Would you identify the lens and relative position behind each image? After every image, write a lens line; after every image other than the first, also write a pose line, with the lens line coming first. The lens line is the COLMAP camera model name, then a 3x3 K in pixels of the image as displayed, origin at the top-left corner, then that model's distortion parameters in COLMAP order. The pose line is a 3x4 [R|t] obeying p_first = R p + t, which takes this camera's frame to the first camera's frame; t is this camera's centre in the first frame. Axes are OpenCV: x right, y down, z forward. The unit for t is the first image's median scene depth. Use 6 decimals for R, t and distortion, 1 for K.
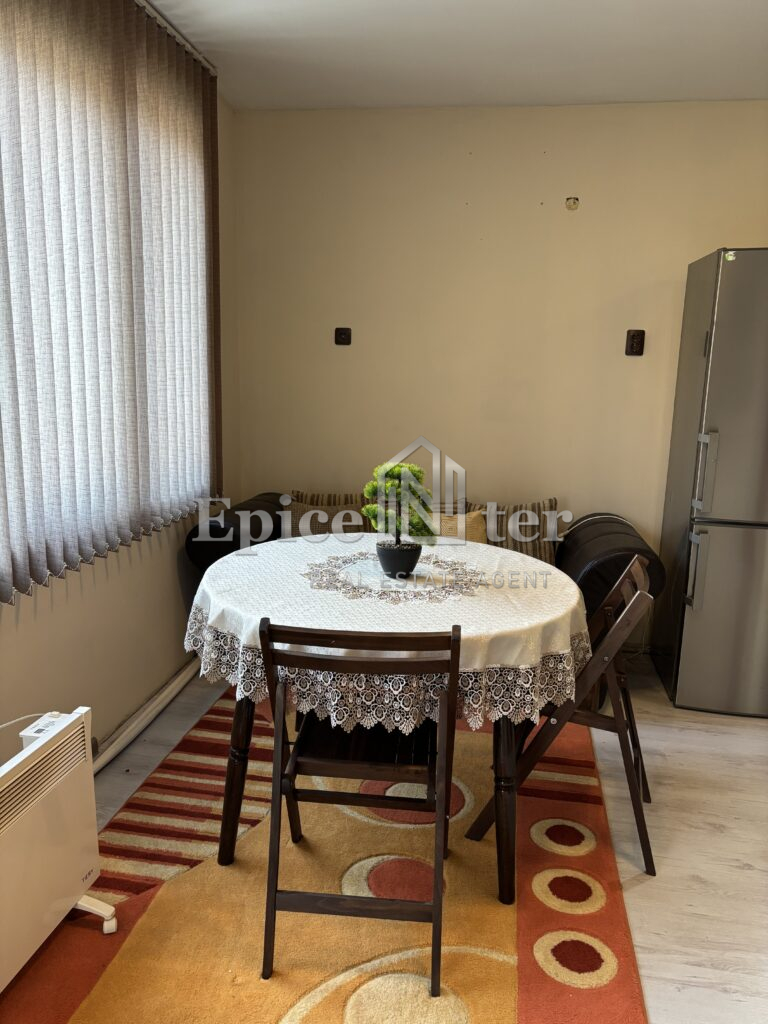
lens RADIAL K [[774.3, 0, 387.9], [0, 774.3, 514.6], [0, 0, 1]] dist [0.039985, -0.041077]
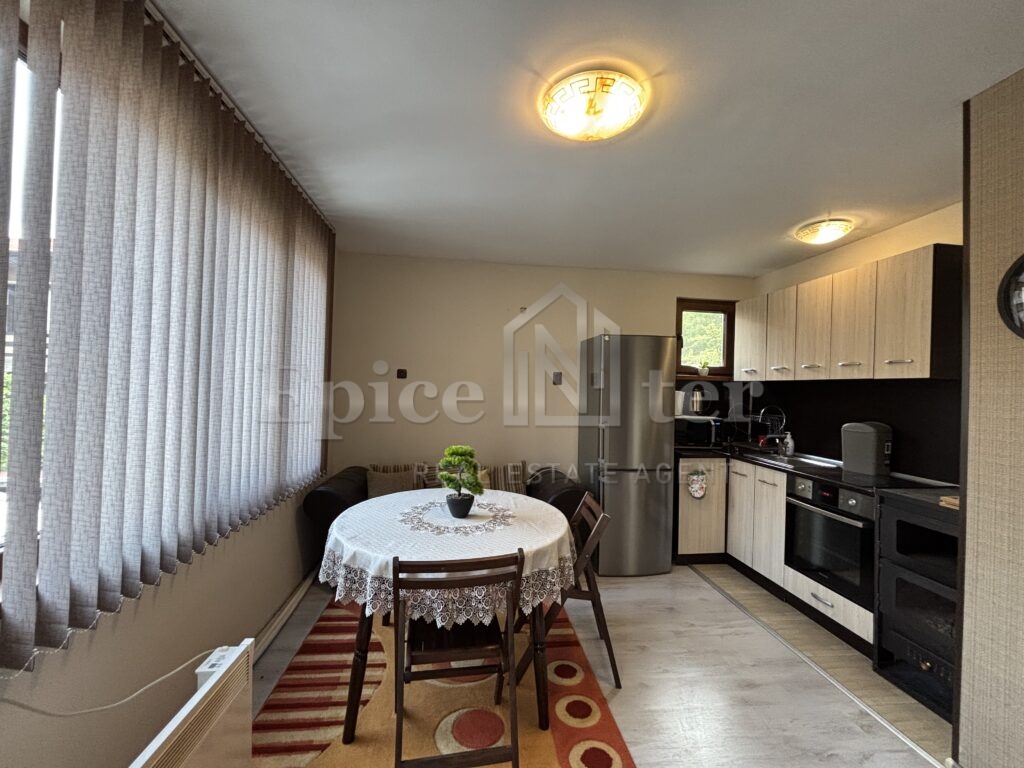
lens RADIAL K [[411.4, 0, 512.3], [0, 411.4, 382.7], [0, 0, 1]] dist [-0.005830, 0.001782]
pose [[0.960744, 0.001665, 0.277432, -0.125366], [0.054945, 0.979034, -0.196148, -0.021749], [-0.271942, 0.203692, 0.940509, 0.094059]]
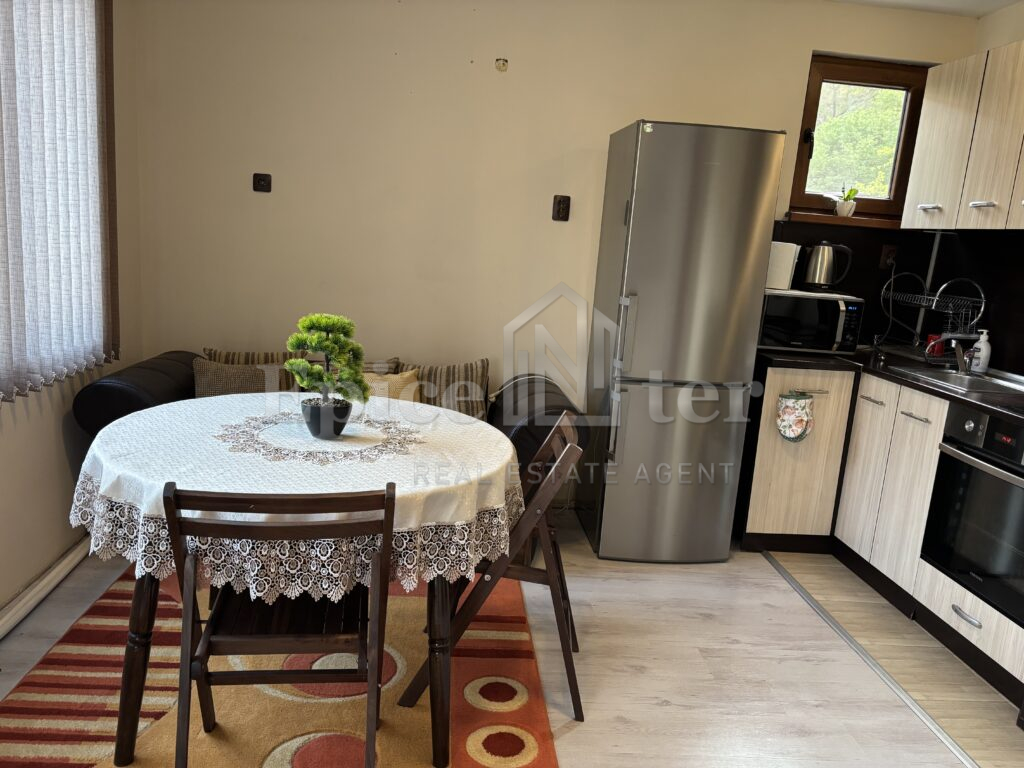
lens RADIAL K [[774.3, 0, 516.7], [0, 774.3, 388.3], [0, 0, 1]] dist [0.039985, -0.041077]
pose [[0.967085, -0.003453, 0.254428, -0.002001], [0.001590, 0.999970, 0.007525, 0.015710], [-0.254447, -0.006873, 0.967062, 0.033828]]
